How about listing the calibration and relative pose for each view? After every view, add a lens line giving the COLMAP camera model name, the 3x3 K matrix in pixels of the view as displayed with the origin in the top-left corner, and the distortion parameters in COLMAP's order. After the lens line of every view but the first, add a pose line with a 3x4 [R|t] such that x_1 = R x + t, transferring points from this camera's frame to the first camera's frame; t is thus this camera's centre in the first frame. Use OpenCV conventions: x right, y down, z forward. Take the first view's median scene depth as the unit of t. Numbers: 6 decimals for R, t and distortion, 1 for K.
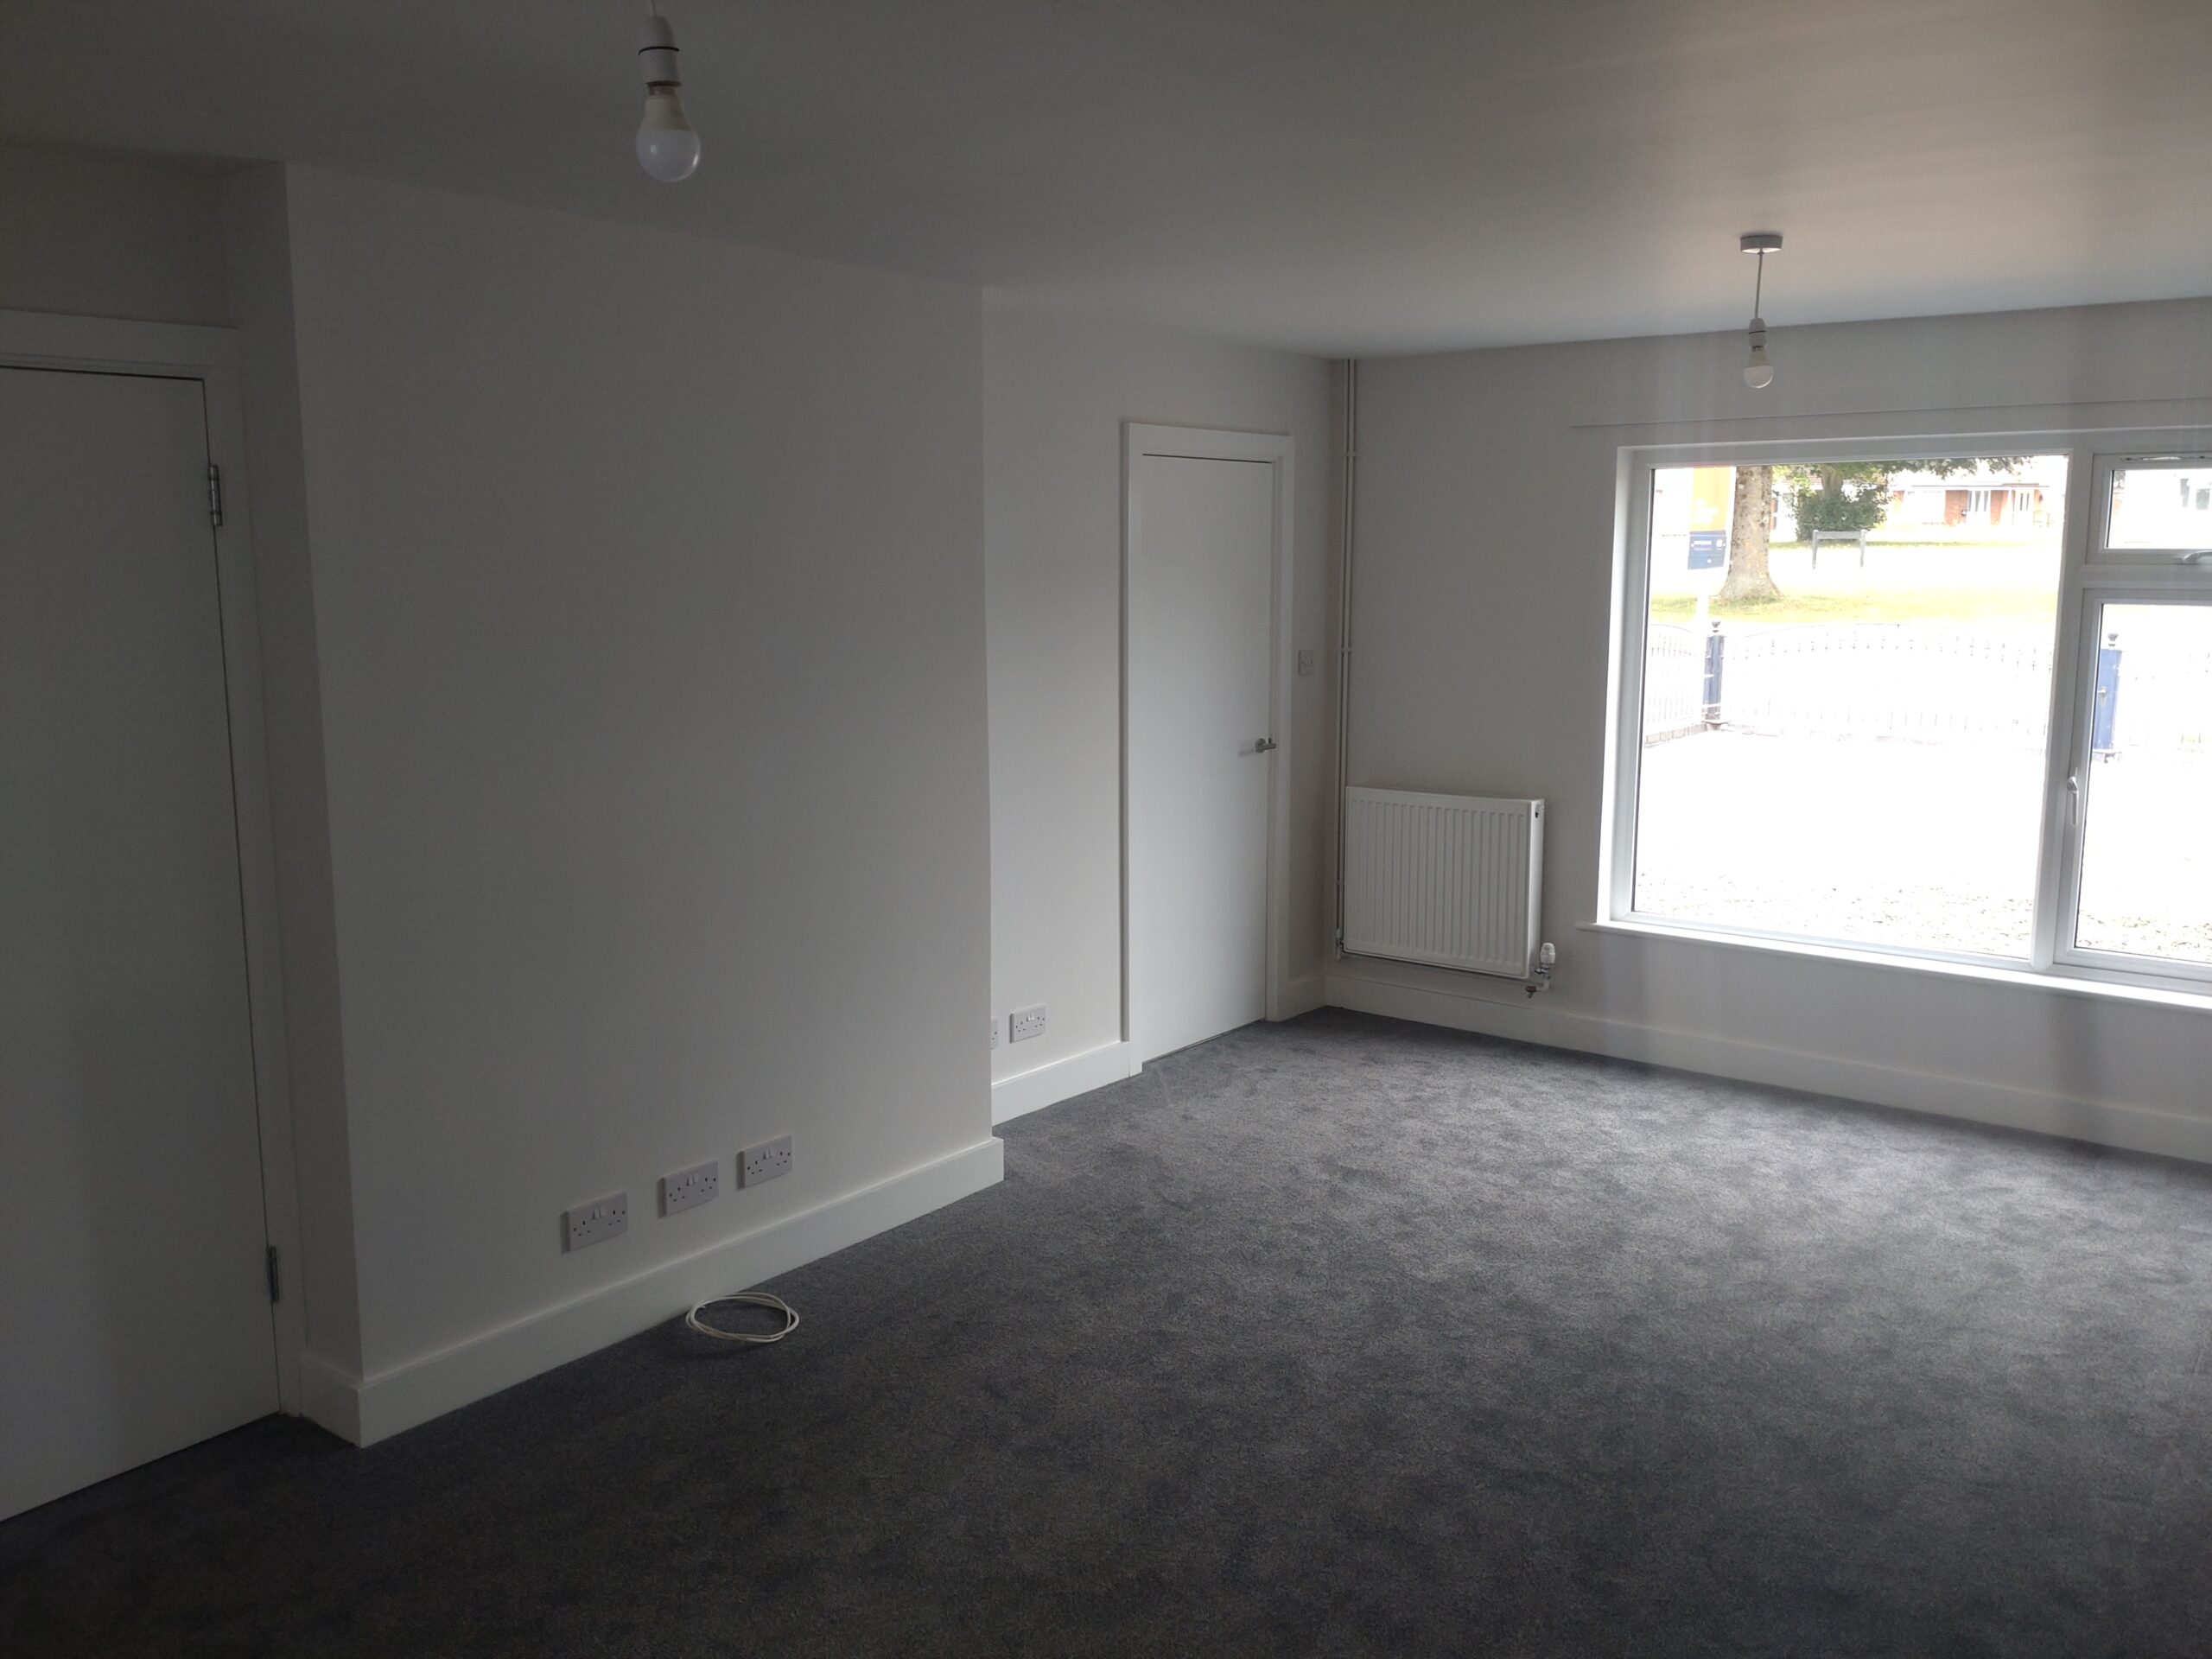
lens RADIAL K [[1845.1, 0, 1106.0], [0, 1845.1, 829.5], [0, 0, 1]] dist [0.094530, -0.116472]
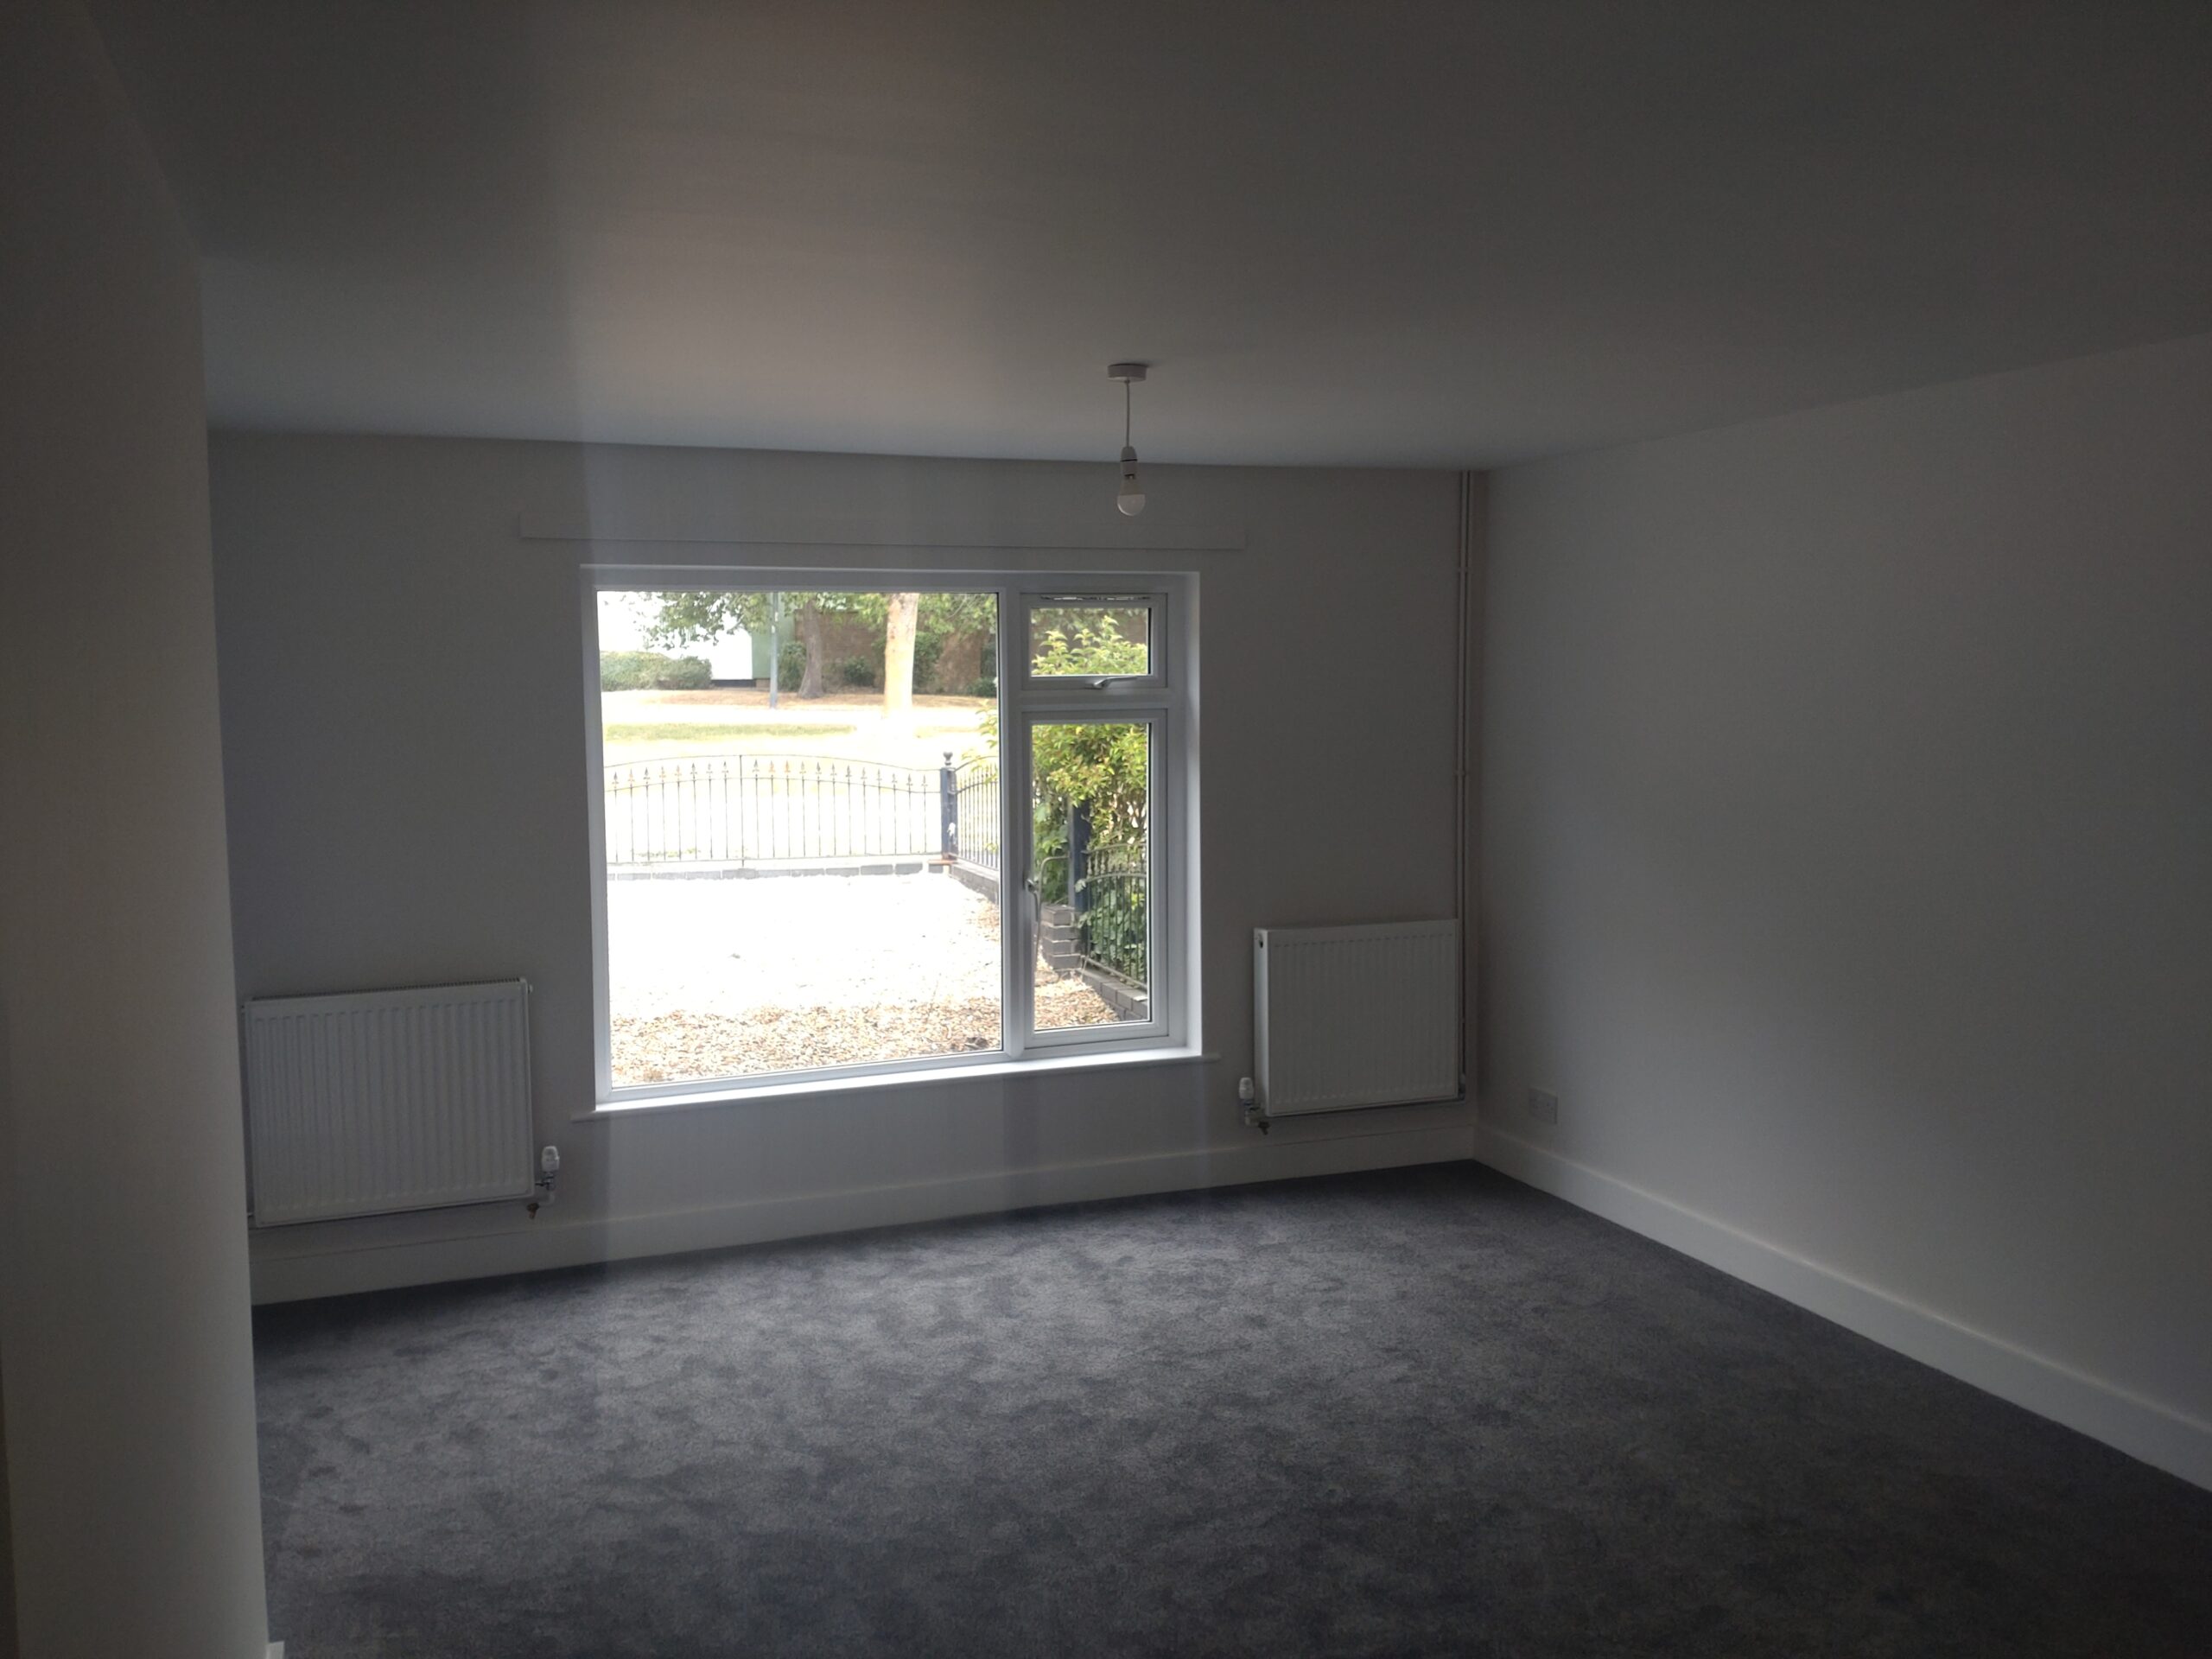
lens RADIAL K [[1845.1, 0, 1106.0], [0, 1845.1, 829.5], [0, 0, 1]] dist [0.094530, -0.116472]
pose [[0.518443, -0.079869, 0.851374, -0.377043], [0.140668, 0.990030, 0.007217, -0.057244], [-0.843462, 0.116020, 0.524510, 0.371682]]
